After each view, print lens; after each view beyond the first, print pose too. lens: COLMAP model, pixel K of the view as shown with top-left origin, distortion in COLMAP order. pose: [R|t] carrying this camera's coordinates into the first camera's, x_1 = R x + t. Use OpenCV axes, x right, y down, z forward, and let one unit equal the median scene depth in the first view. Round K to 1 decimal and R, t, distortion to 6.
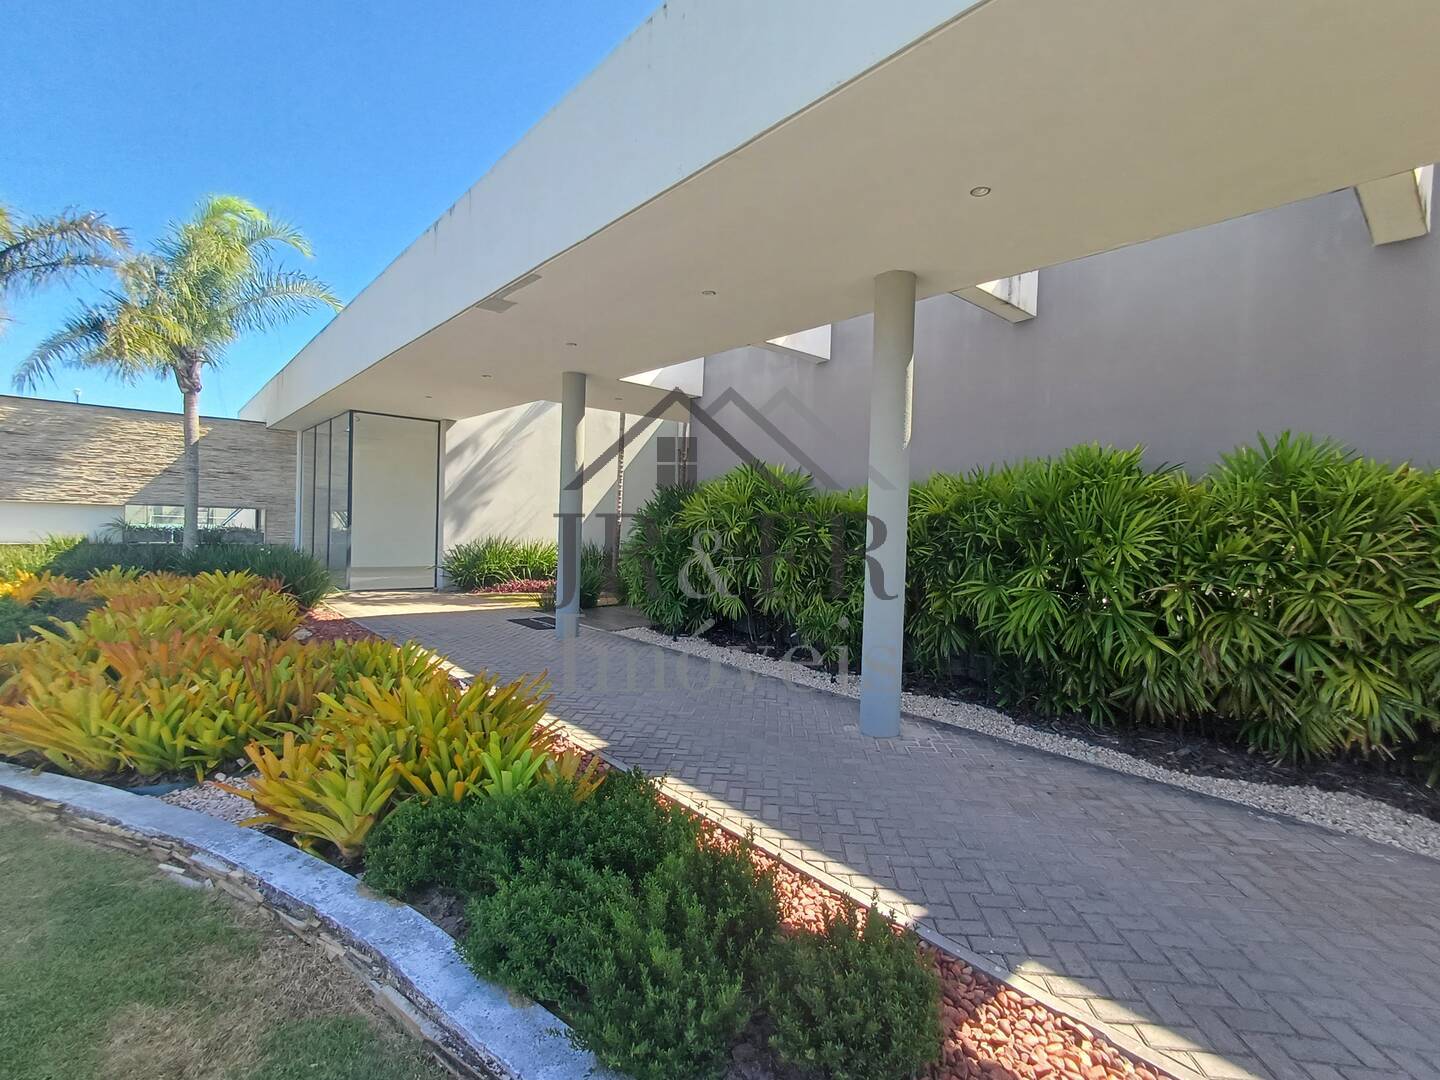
lens RADIAL K [[655.3, 0, 722.8], [0, 655.3, 549.9], [0, 0, 1]] dist [0.001331, 0.000095]
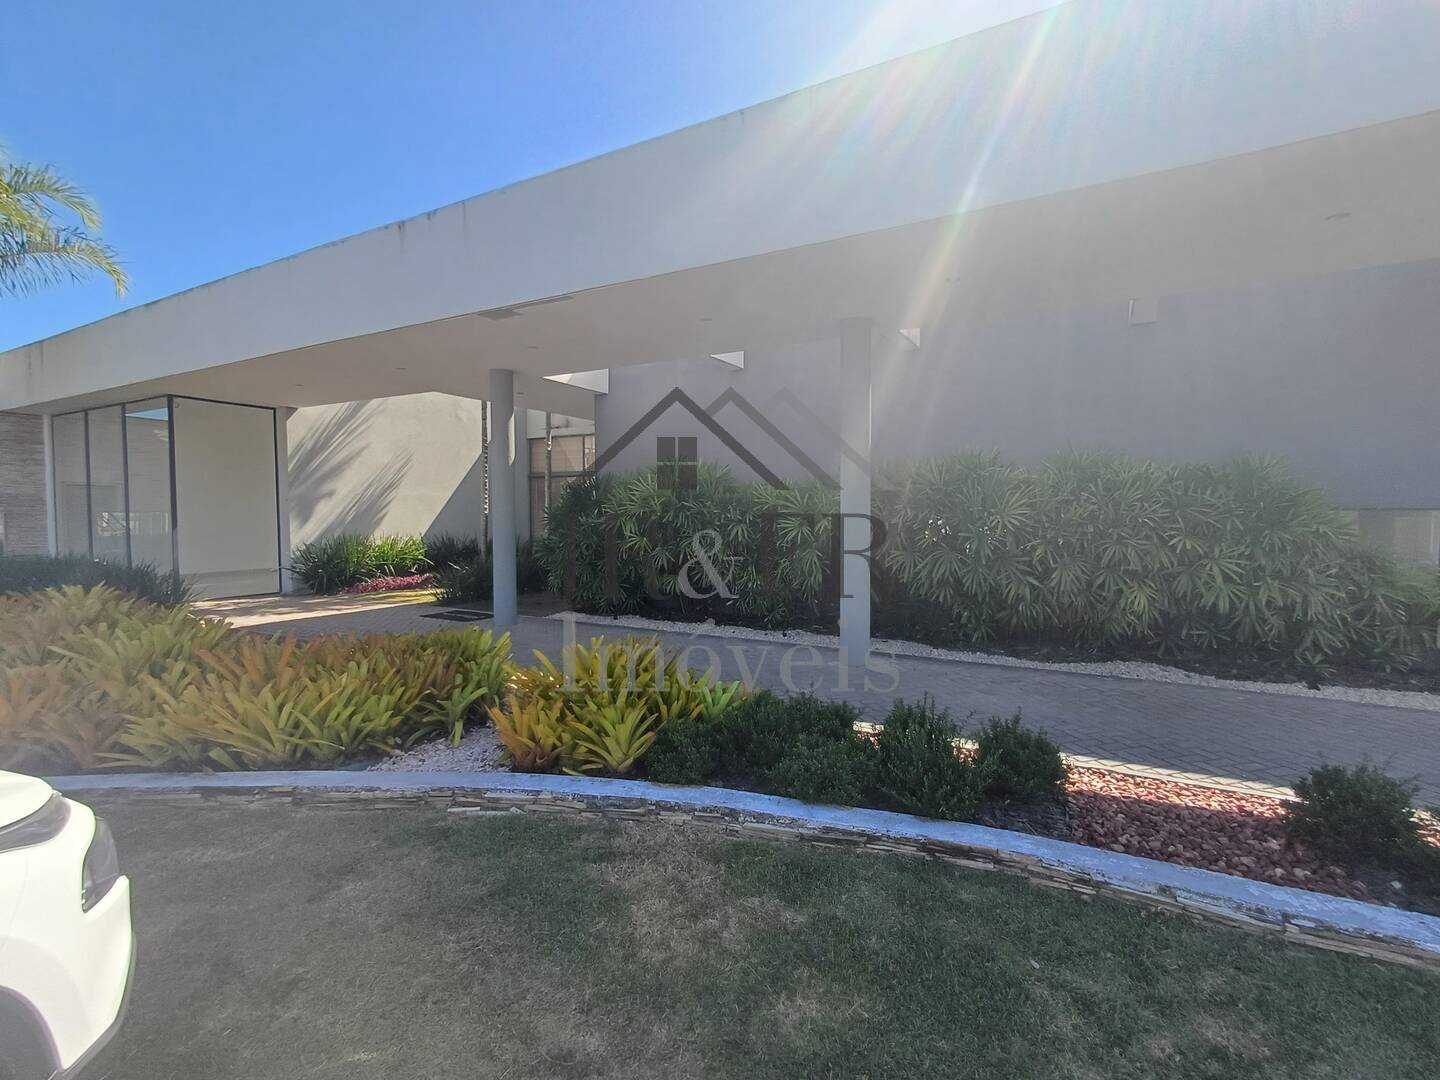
lens RADIAL K [[664.6, 0, 720.0], [0, 664.6, 540.0], [0, 0, 1]] dist [-0.001190, -0.000158]
pose [[0.942653, -0.047115, 0.330432, -0.525610], [0.044683, 0.998889, 0.014958, -0.004916], [-0.330770, 0.000664, 0.943711, -0.211029]]
